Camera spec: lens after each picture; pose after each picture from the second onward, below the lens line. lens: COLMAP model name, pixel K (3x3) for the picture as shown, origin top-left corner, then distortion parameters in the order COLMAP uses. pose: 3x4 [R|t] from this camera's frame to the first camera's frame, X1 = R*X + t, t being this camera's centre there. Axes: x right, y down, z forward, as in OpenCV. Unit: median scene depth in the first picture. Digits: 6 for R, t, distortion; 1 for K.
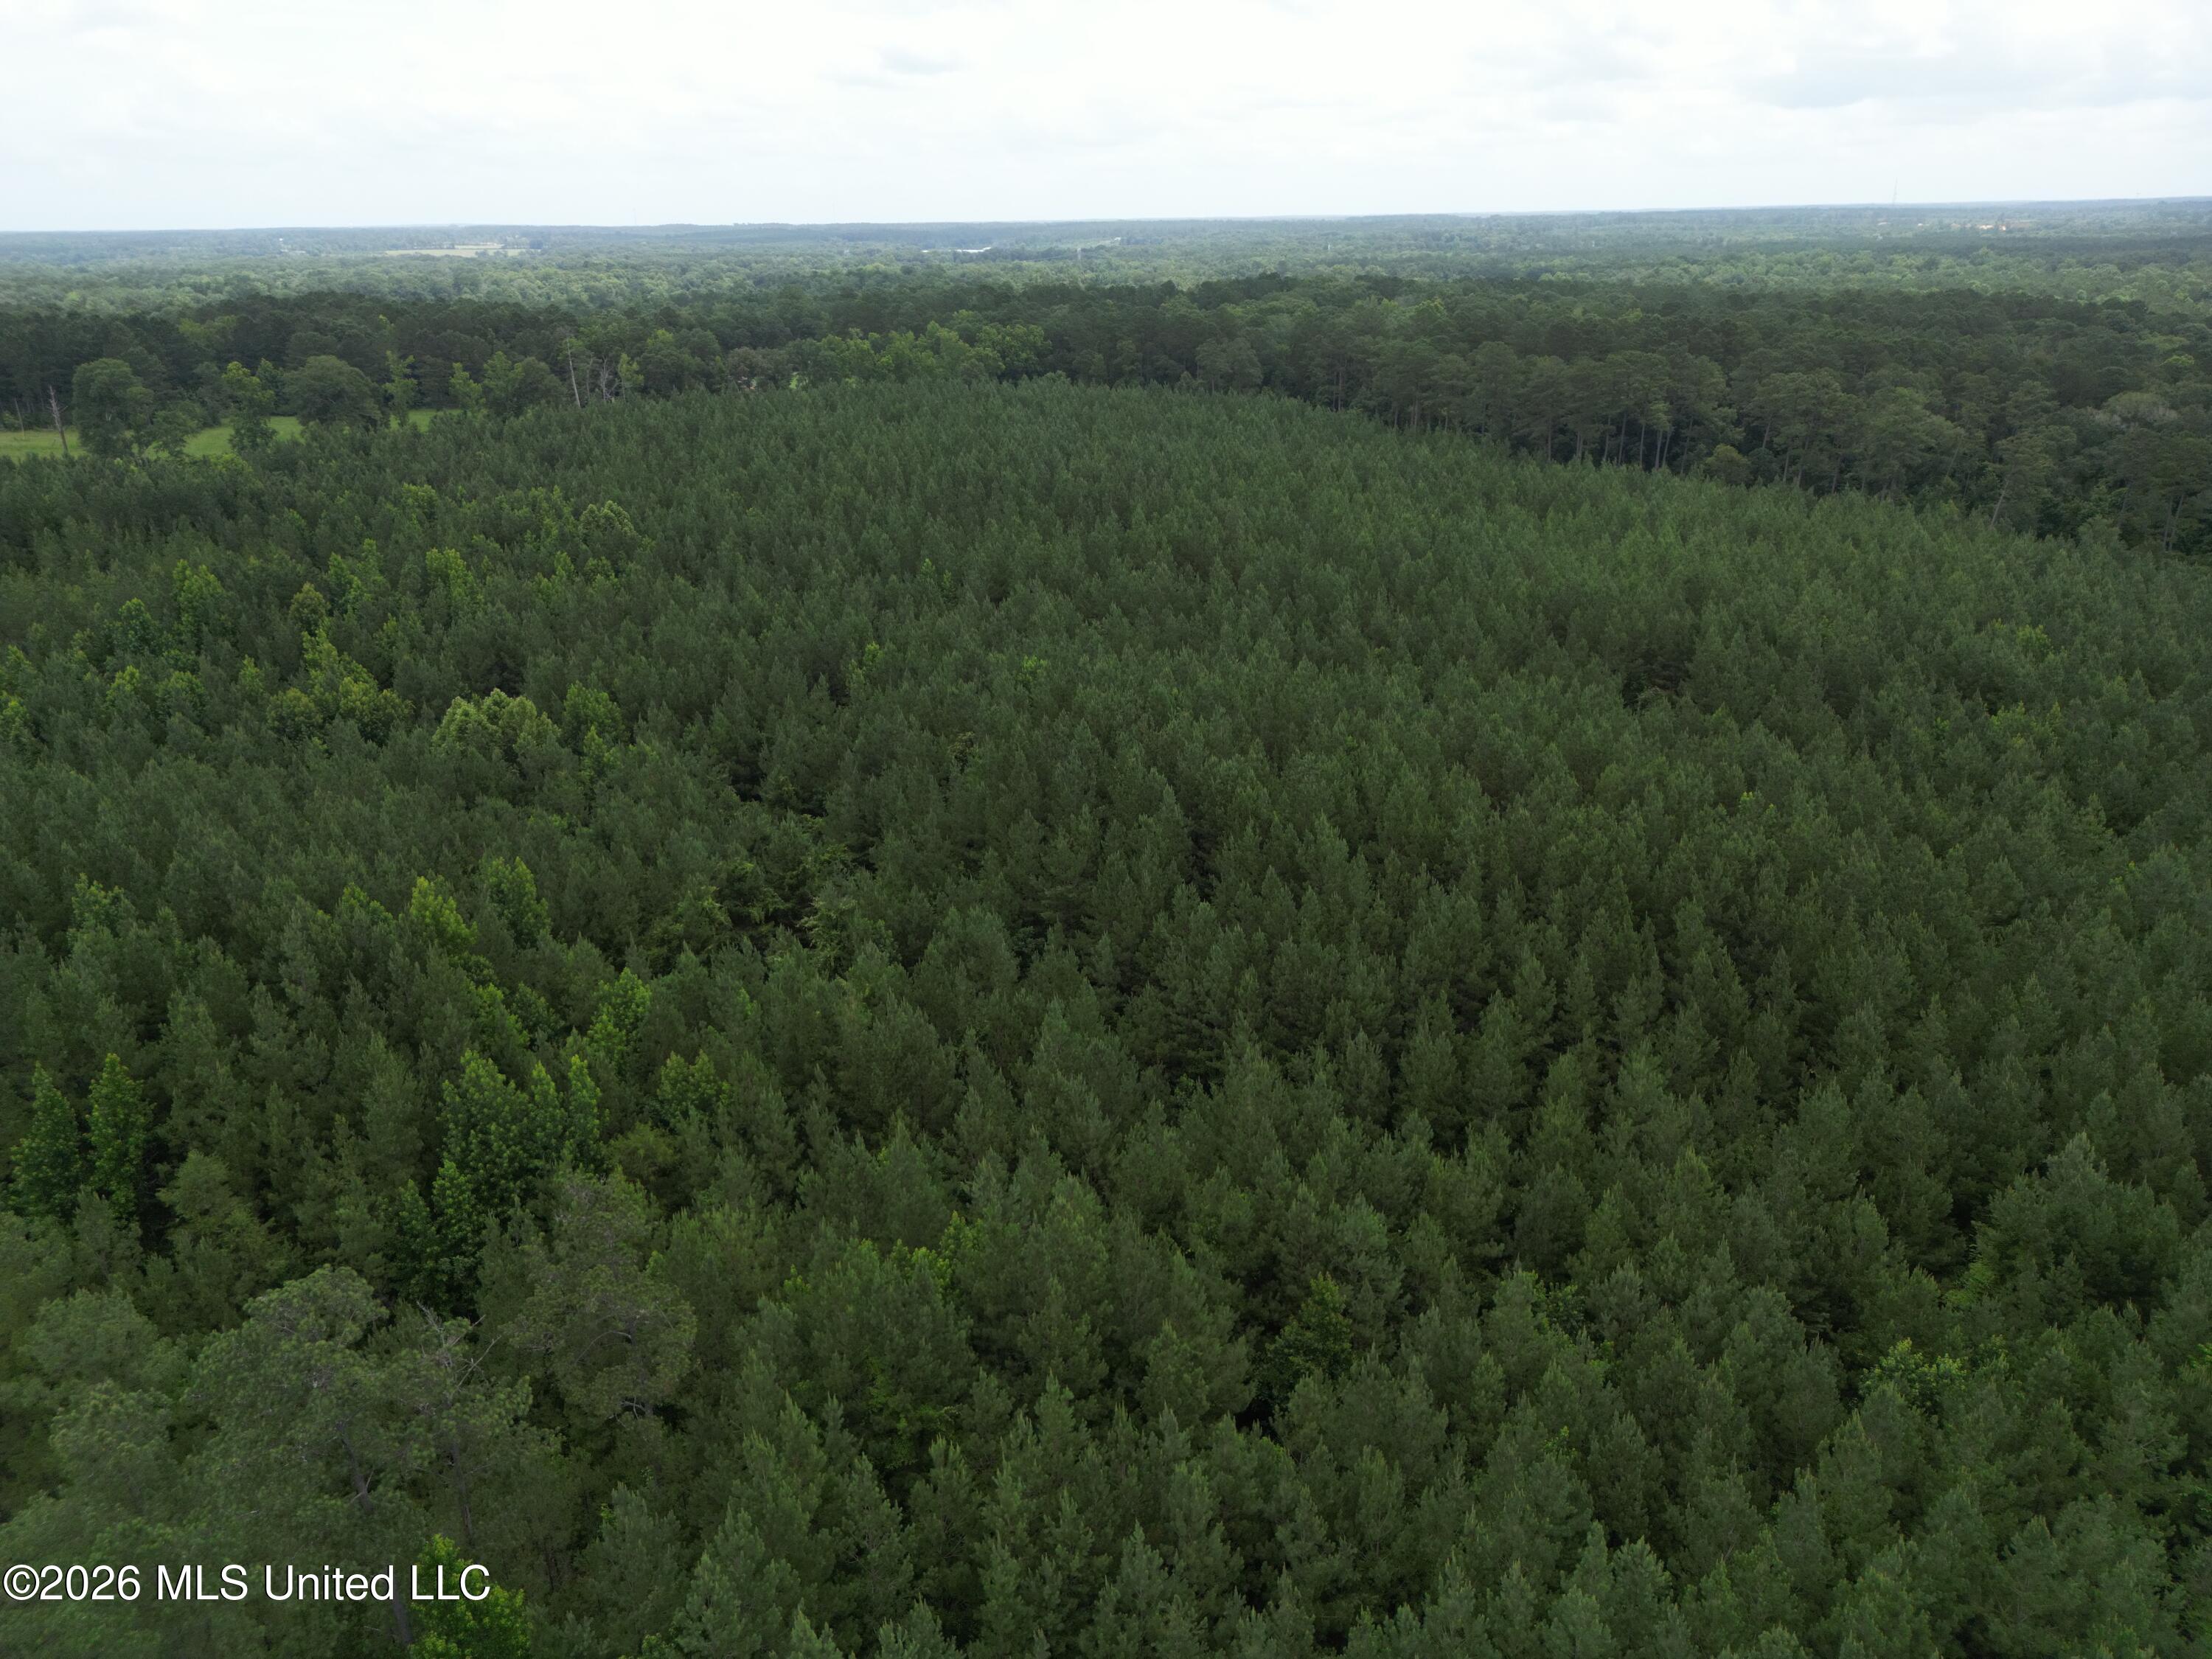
lens RADIAL K [[1569.2, 0, 1111.5], [0, 1569.2, 859.4], [0, 0, 1]] dist [0.068589, -0.058552]
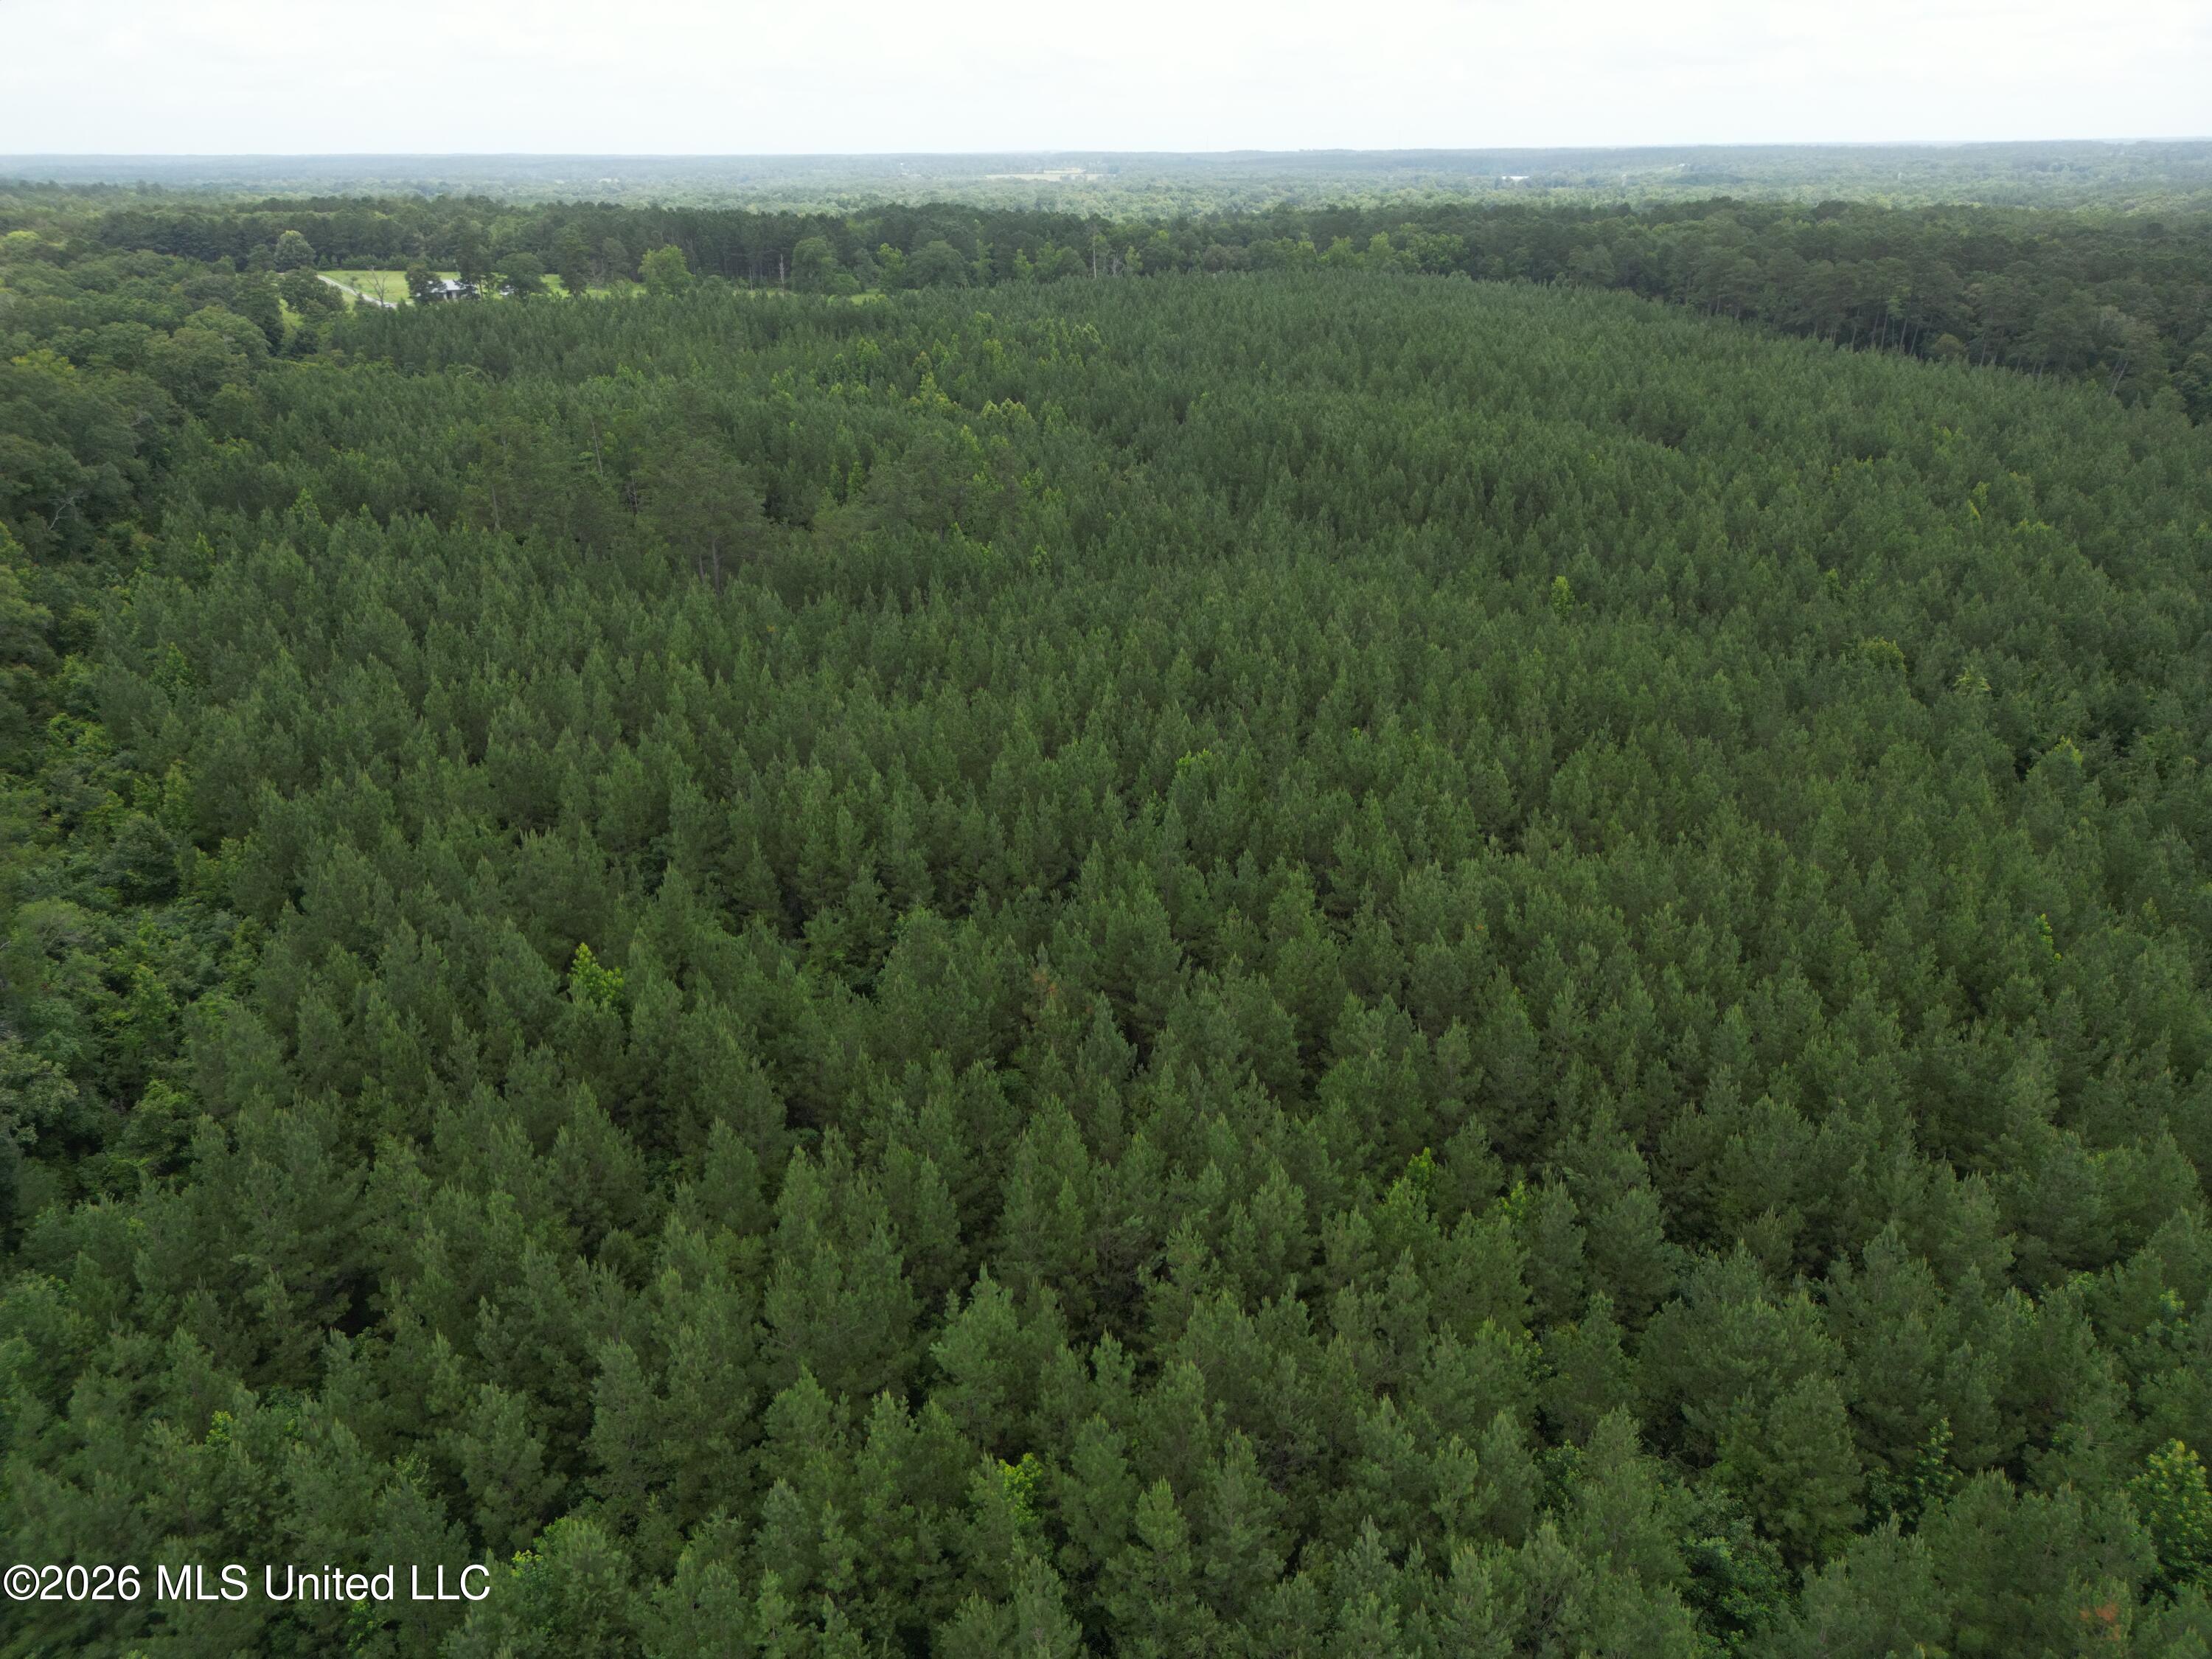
lens RADIAL K [[1569.2, 0, 1094.8], [0, 1569.2, 835.5], [0, 0, 1]] dist [0.068589, -0.058552]
pose [[0.943182, 0.140483, -0.301120, 0.333277], [-0.132481, 0.990073, 0.046939, 0.287585], [0.304725, -0.004379, 0.952430, -0.729429]]
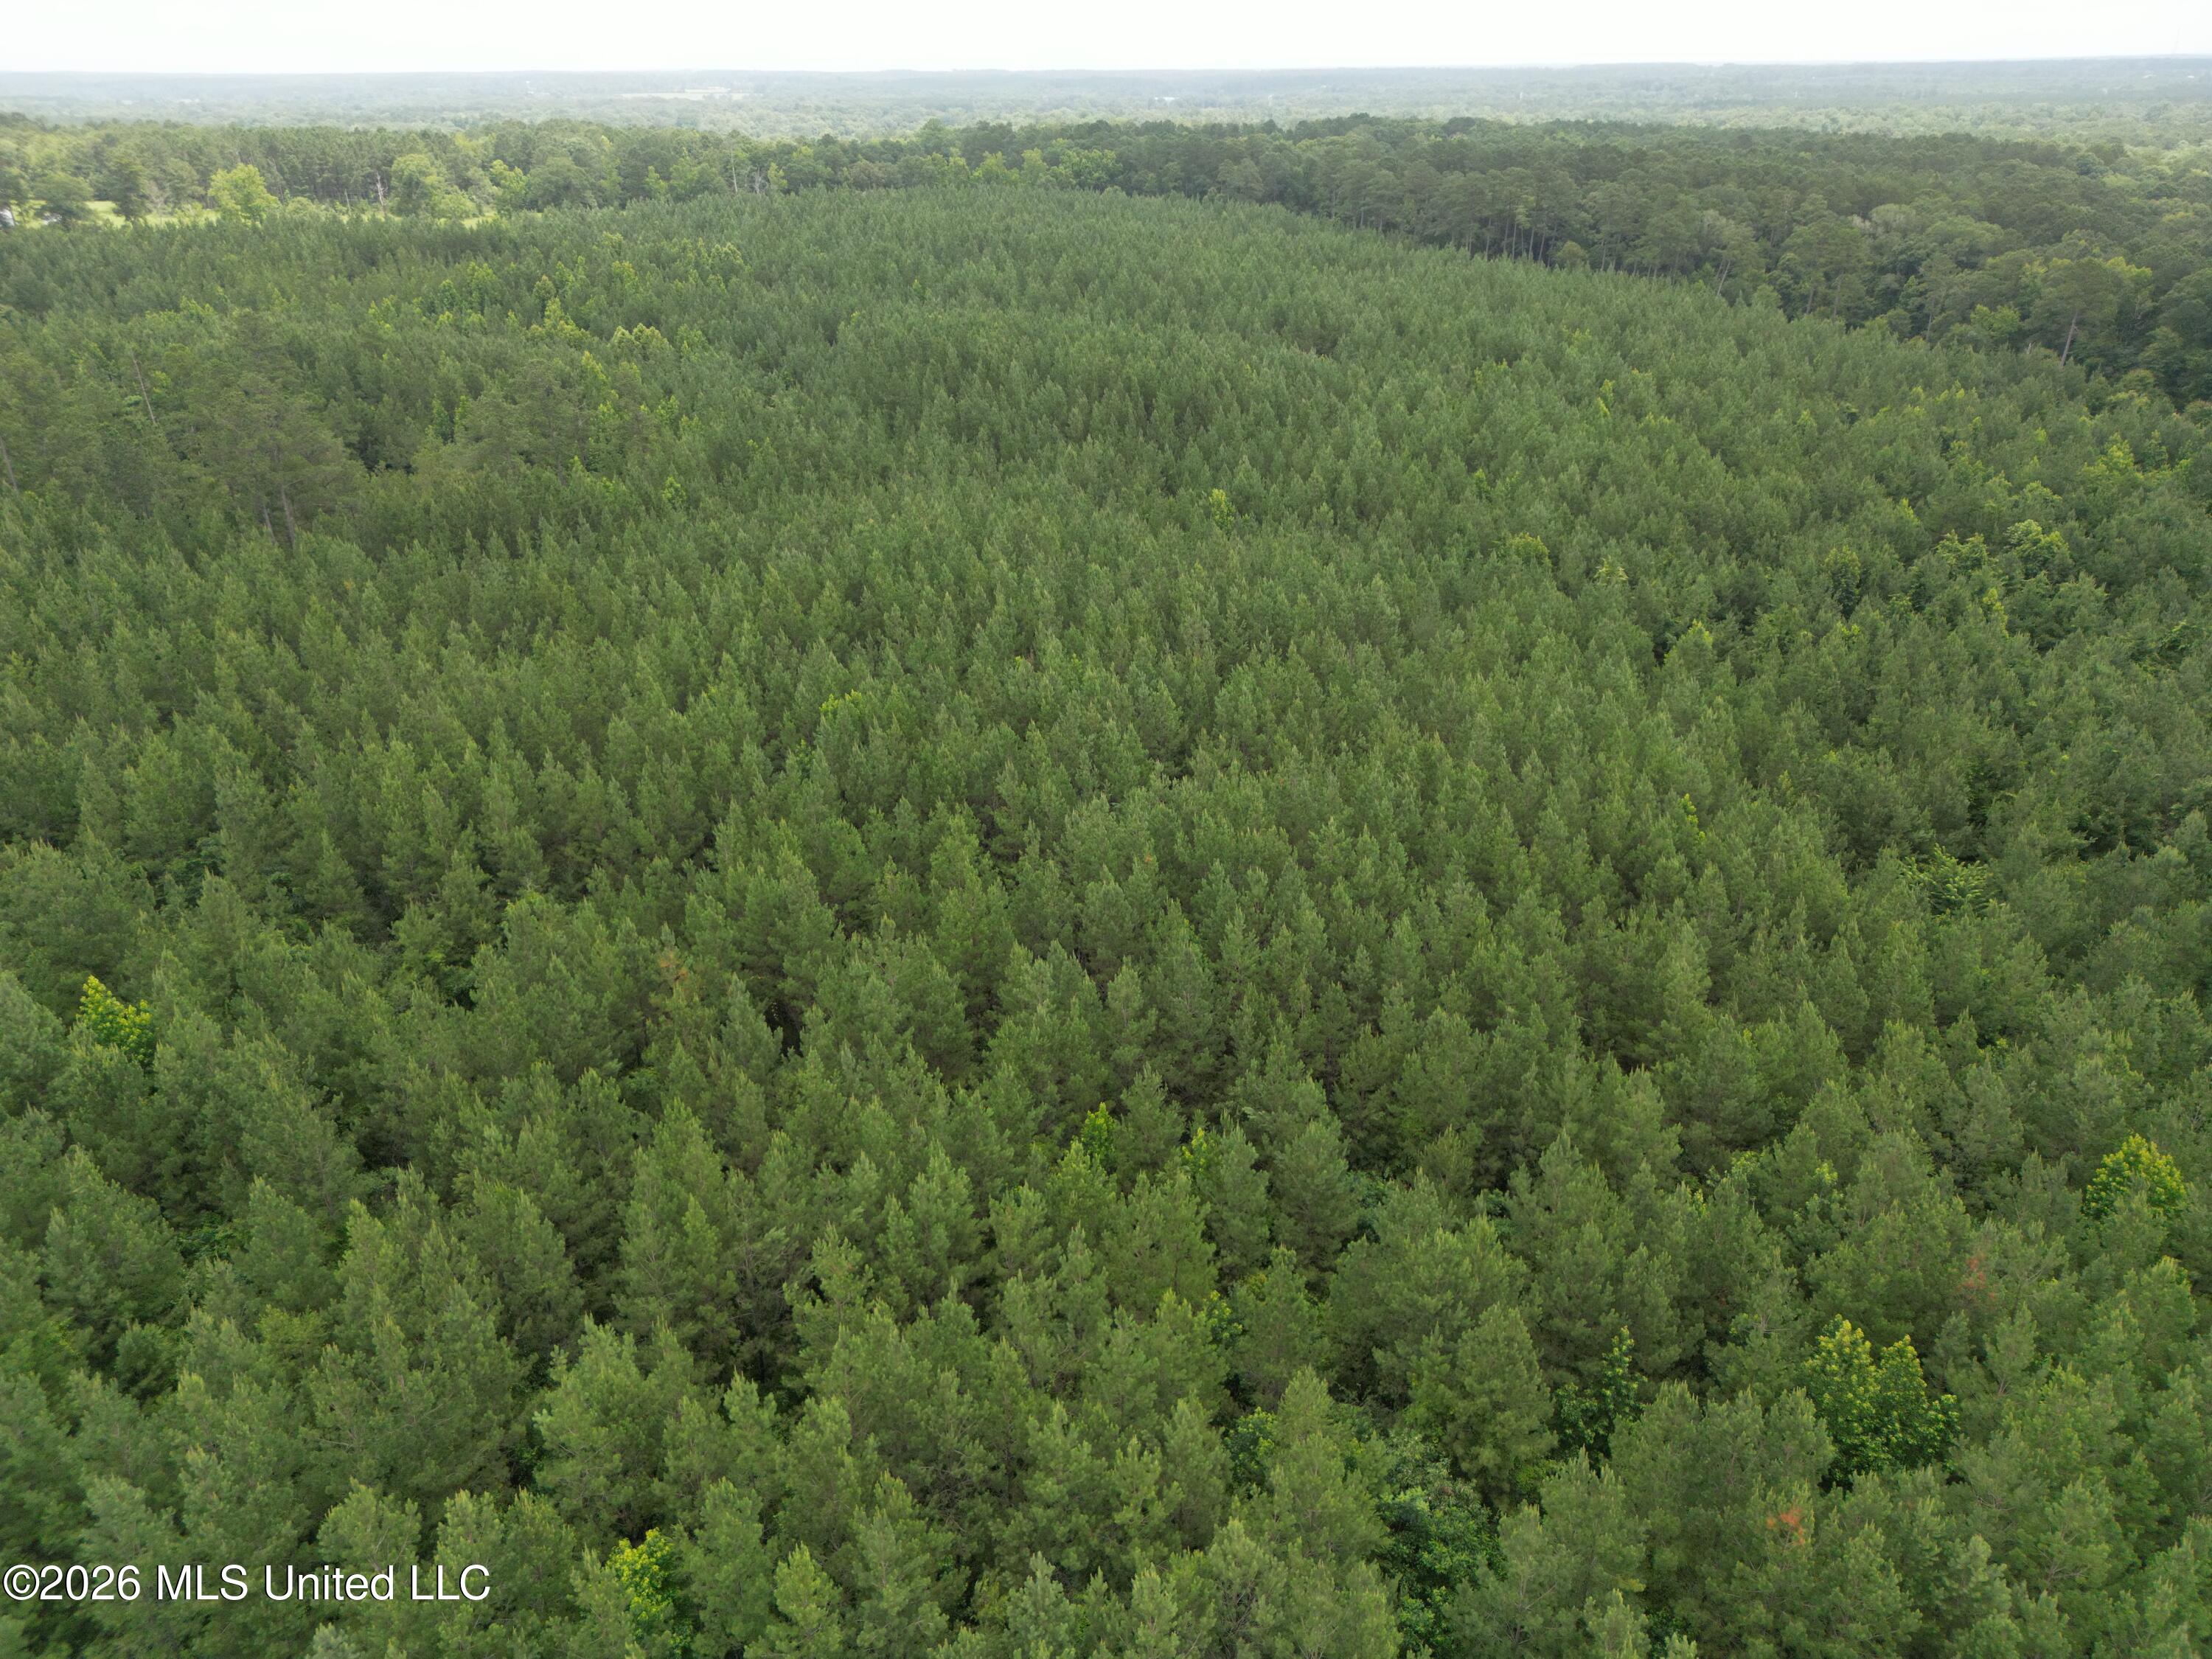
lens RADIAL K [[1569.2, 0, 1099.0], [0, 1569.2, 845.1], [0, 0, 1]] dist [0.068589, -0.058552]
pose [[0.990354, 0.068250, -0.120585, 0.344758], [-0.059490, 0.995421, 0.074819, 0.284858], [0.125139, -0.066924, 0.989880, -0.677467]]
